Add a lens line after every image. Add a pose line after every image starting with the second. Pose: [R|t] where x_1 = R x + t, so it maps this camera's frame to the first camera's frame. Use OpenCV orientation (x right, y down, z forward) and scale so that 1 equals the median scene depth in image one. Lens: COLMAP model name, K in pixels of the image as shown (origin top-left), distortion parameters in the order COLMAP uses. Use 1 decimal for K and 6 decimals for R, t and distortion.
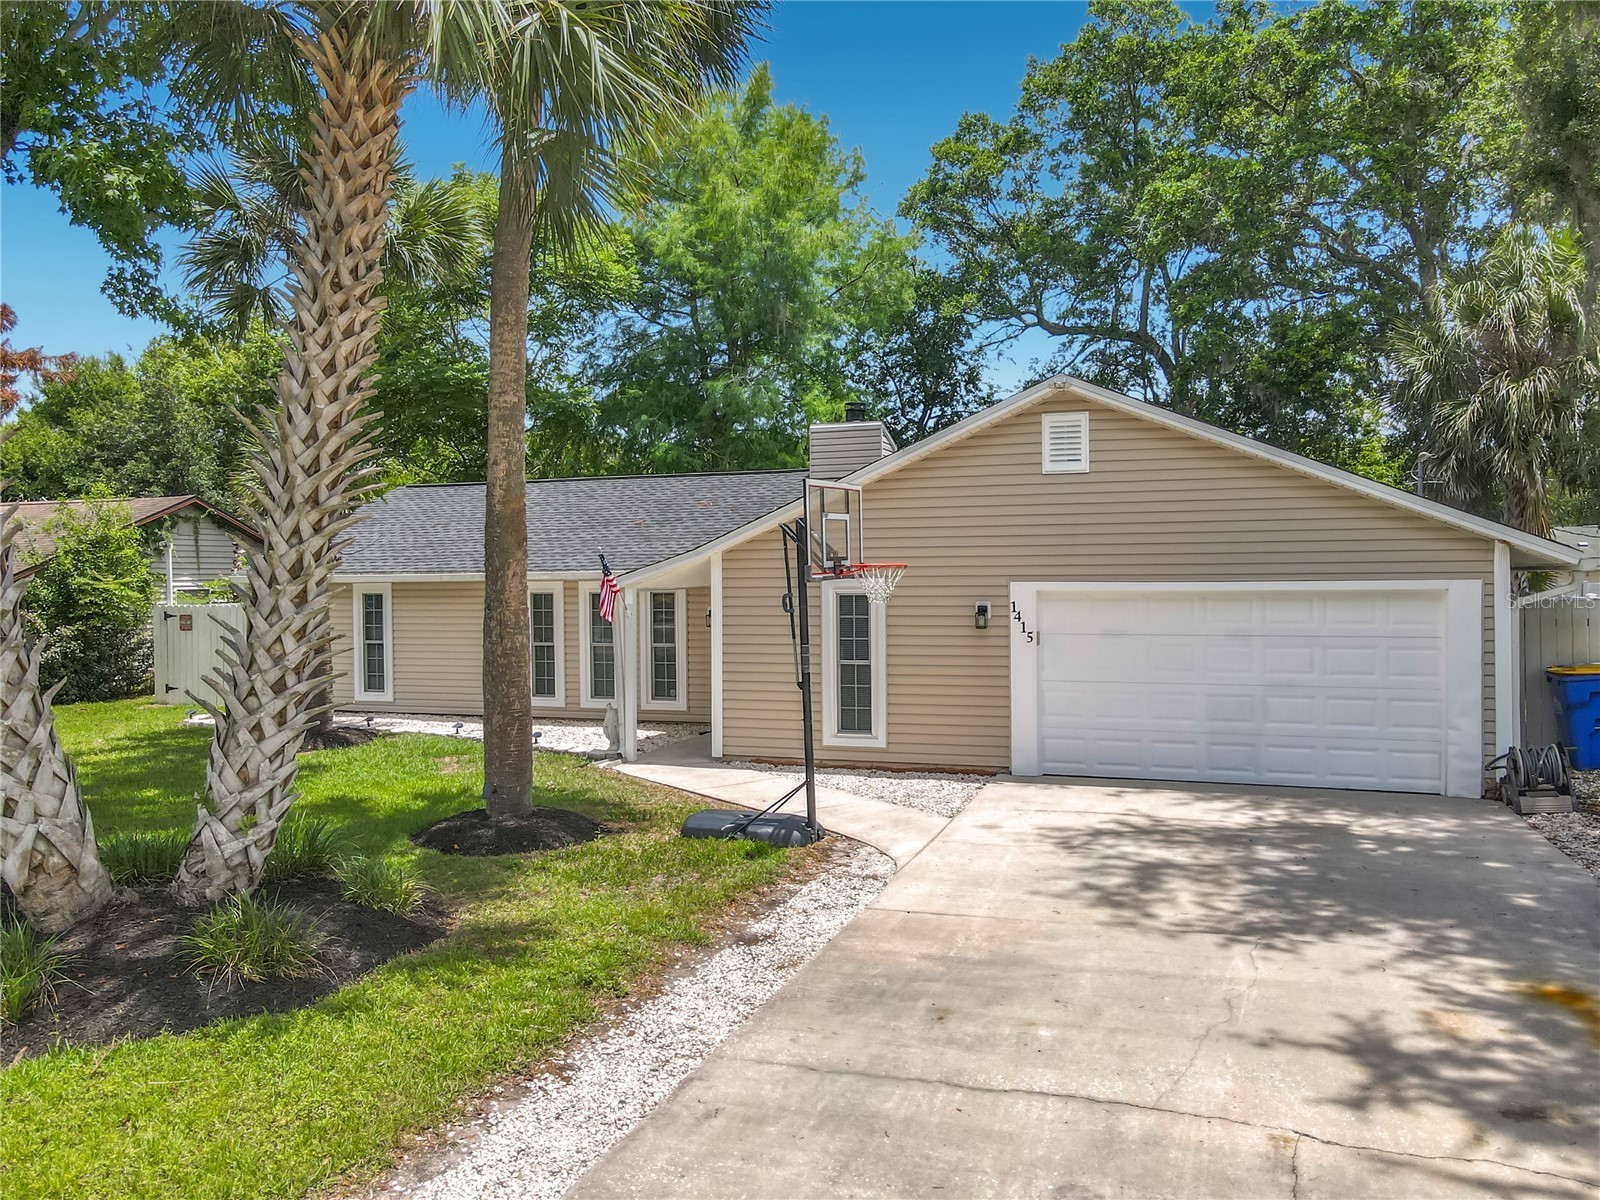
lens RADIAL K [[1205.2, 0, 756.6], [0, 1205.2, 618.5], [0, 0, 1]] dist [0.015514, 0.025826]
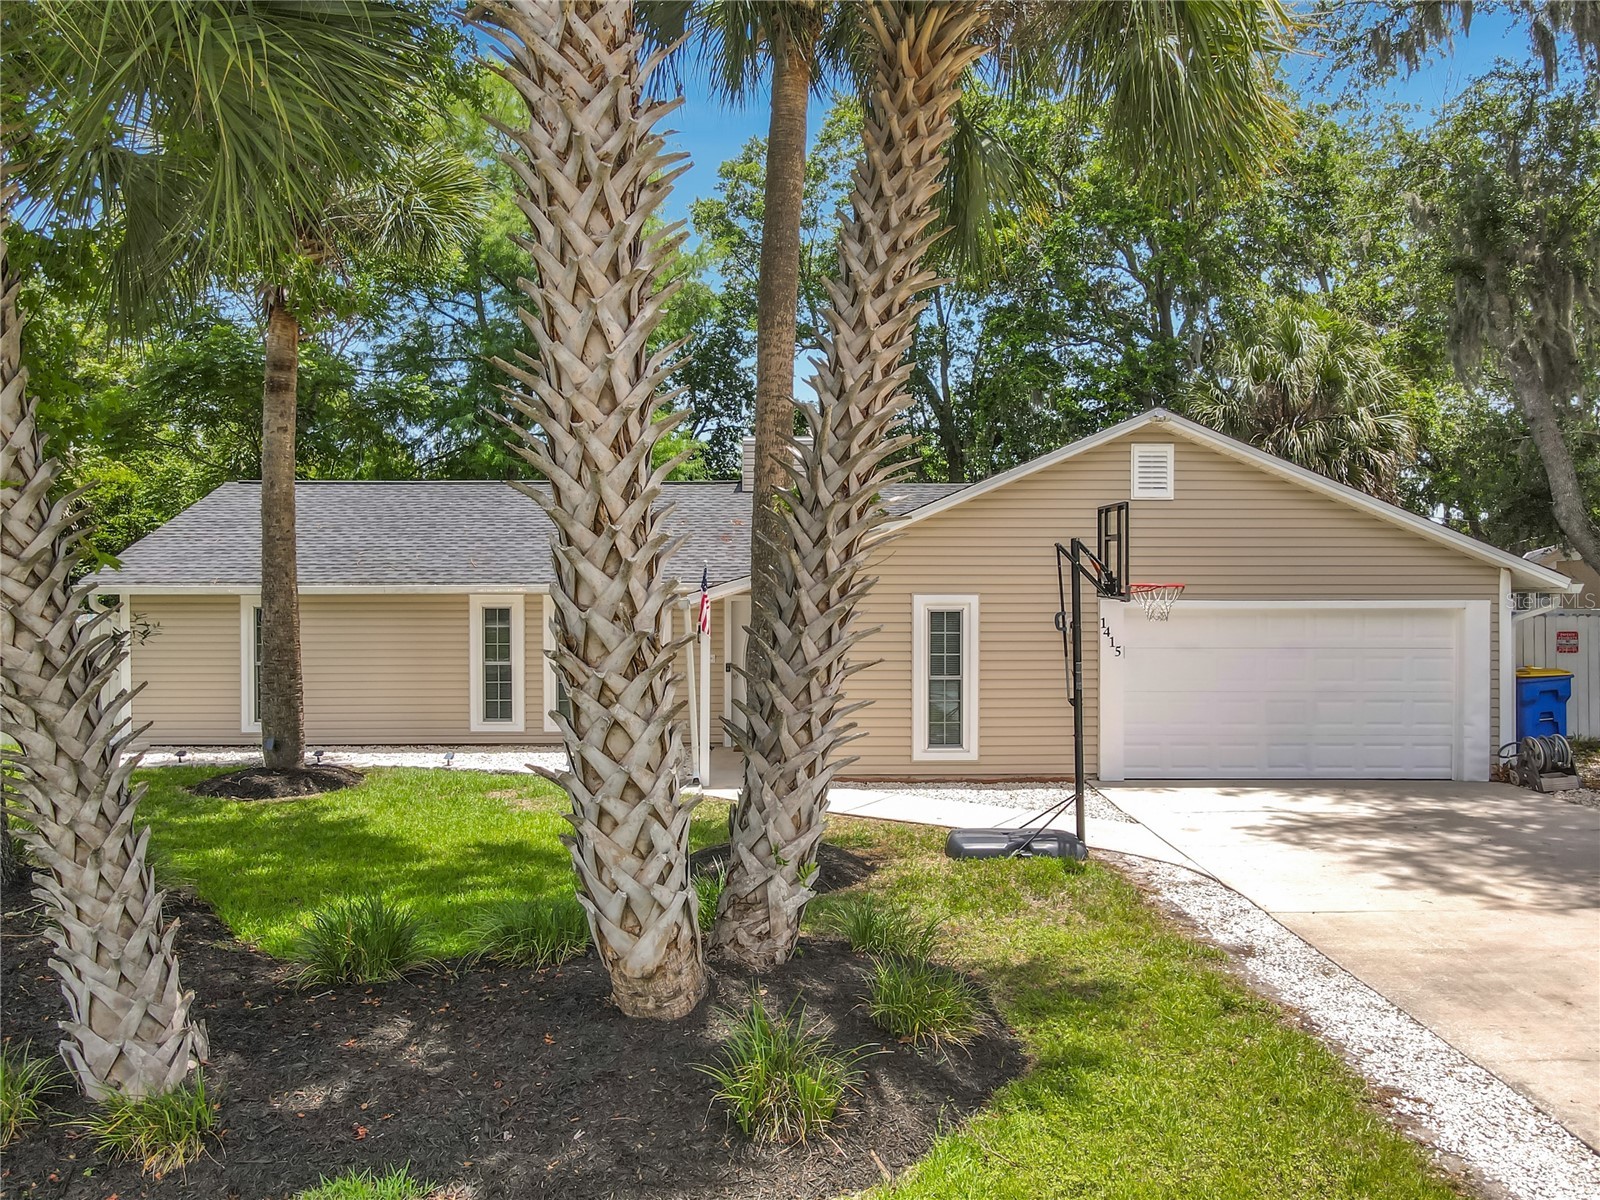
lens RADIAL K [[1205.2, 0, 790.8], [0, 1205.2, 627.2], [0, 0, 1]] dist [0.015514, 0.025826]
pose [[0.936240, -0.004178, 0.351337, -0.483460], [0.004828, 0.999988, -0.000975, -0.007225], [-0.351329, 0.002609, 0.936249, 0.112229]]
